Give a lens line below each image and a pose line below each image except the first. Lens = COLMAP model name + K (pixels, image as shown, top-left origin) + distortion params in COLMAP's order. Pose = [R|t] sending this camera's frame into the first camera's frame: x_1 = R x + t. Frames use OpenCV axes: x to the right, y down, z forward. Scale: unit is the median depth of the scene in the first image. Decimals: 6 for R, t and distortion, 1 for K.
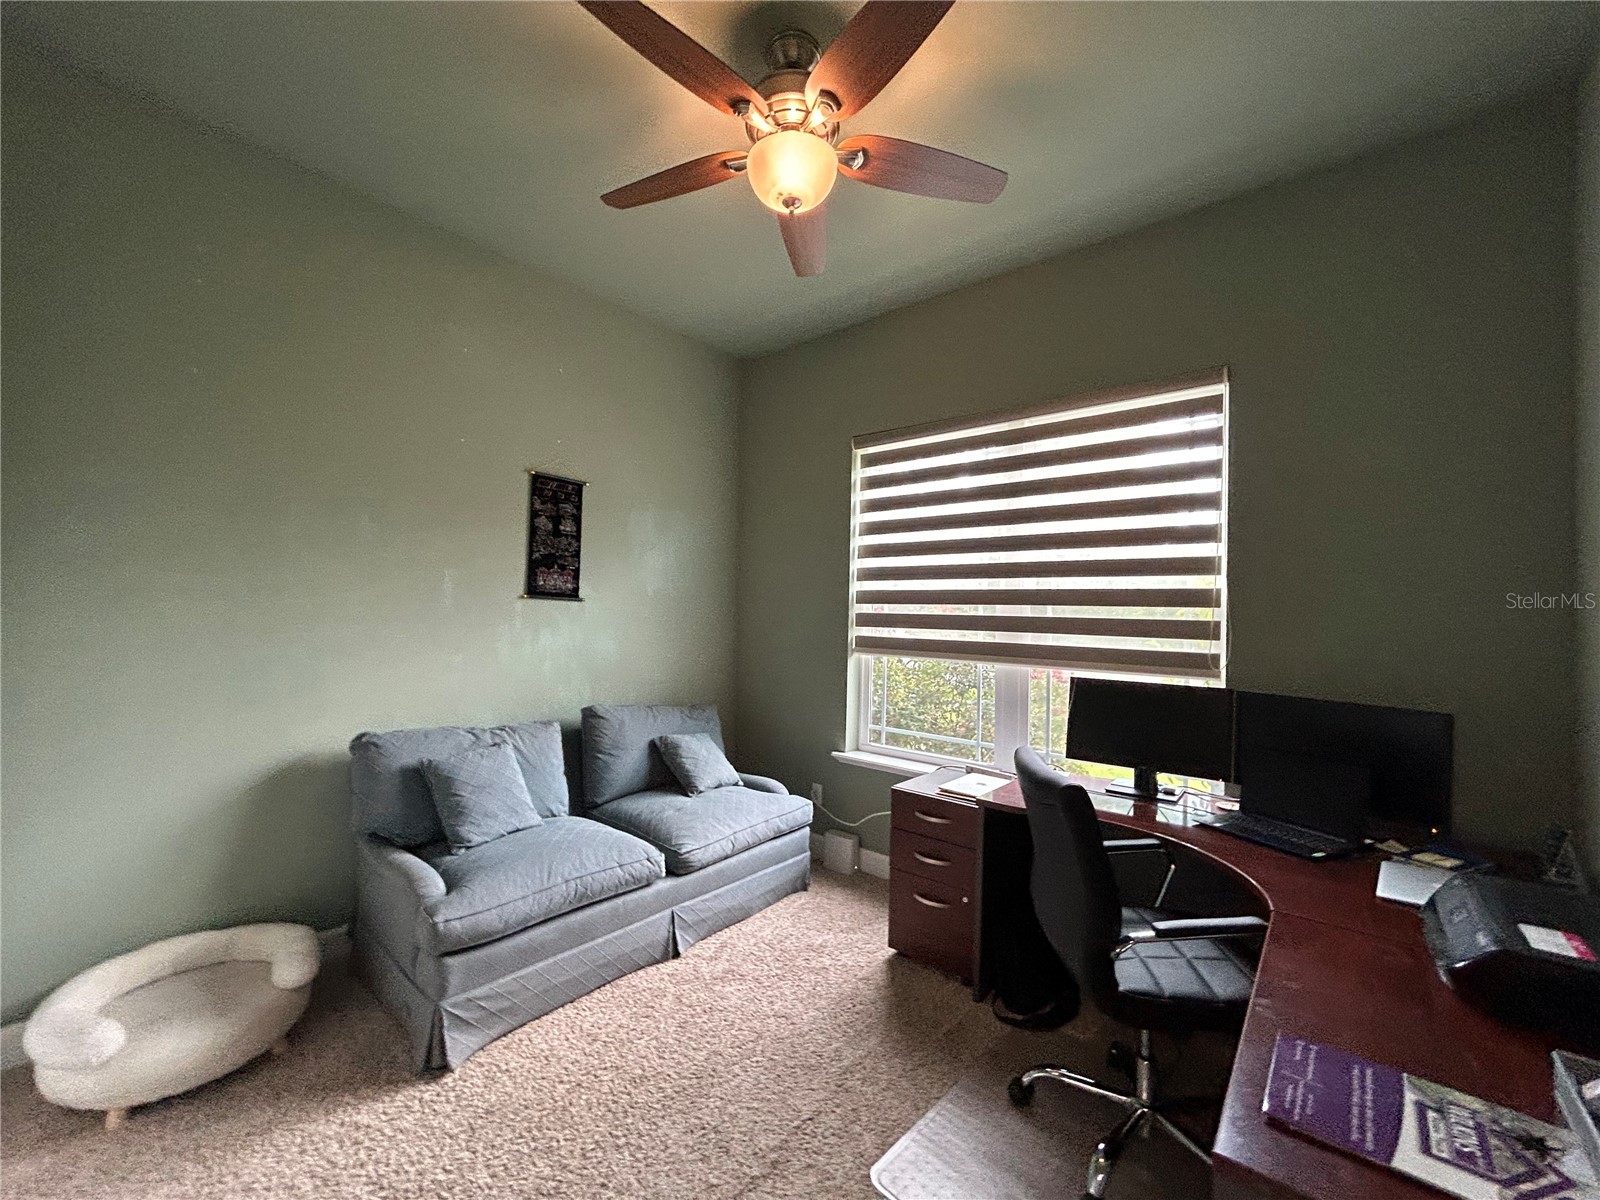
lens RADIAL K [[649.3, 0, 799.7], [0, 649.3, 601.1], [0, 0, 1]] dist [-0.000632, 0.001274]
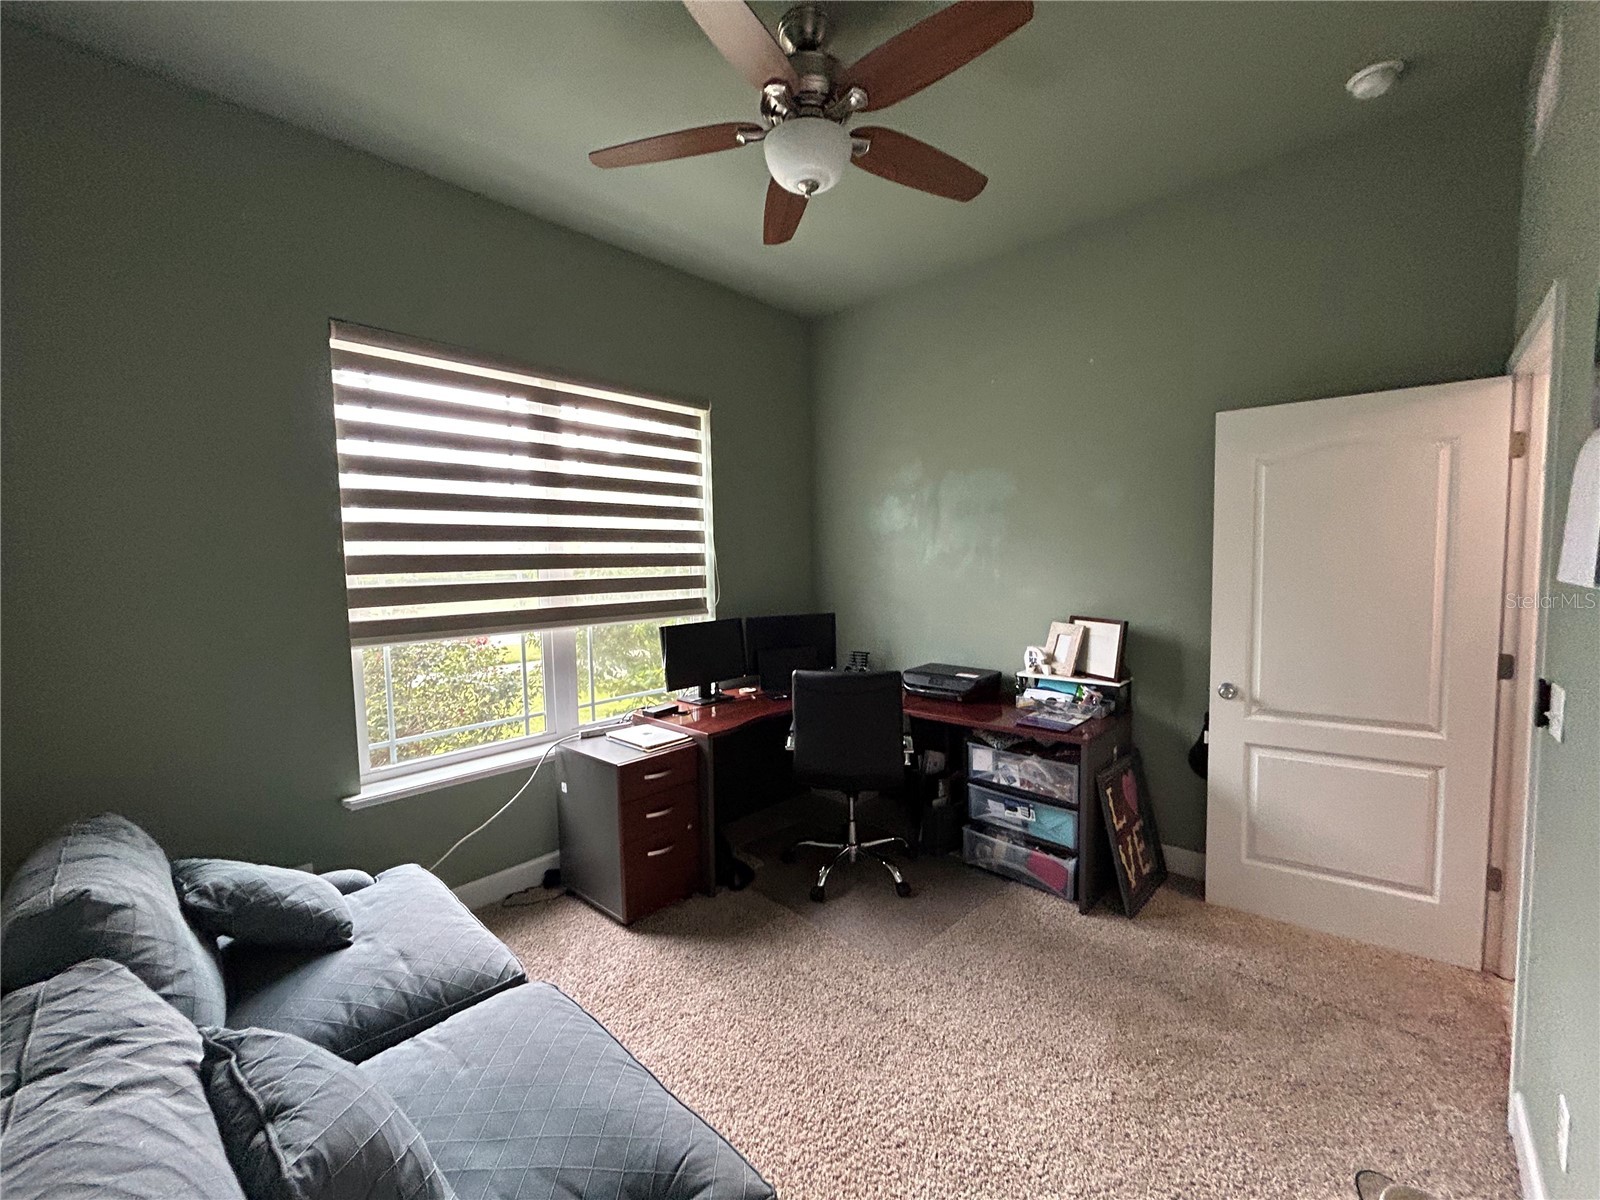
lens RADIAL K [[649.3, 0, 798.4], [0, 649.3, 609.8], [0, 0, 1]] dist [-0.000632, 0.001274]
pose [[0.047389, -0.082688, 0.995448, -0.734907], [0.014747, 0.996517, 0.082075, -0.008185], [-0.998768, 0.010791, 0.048444, 0.656686]]
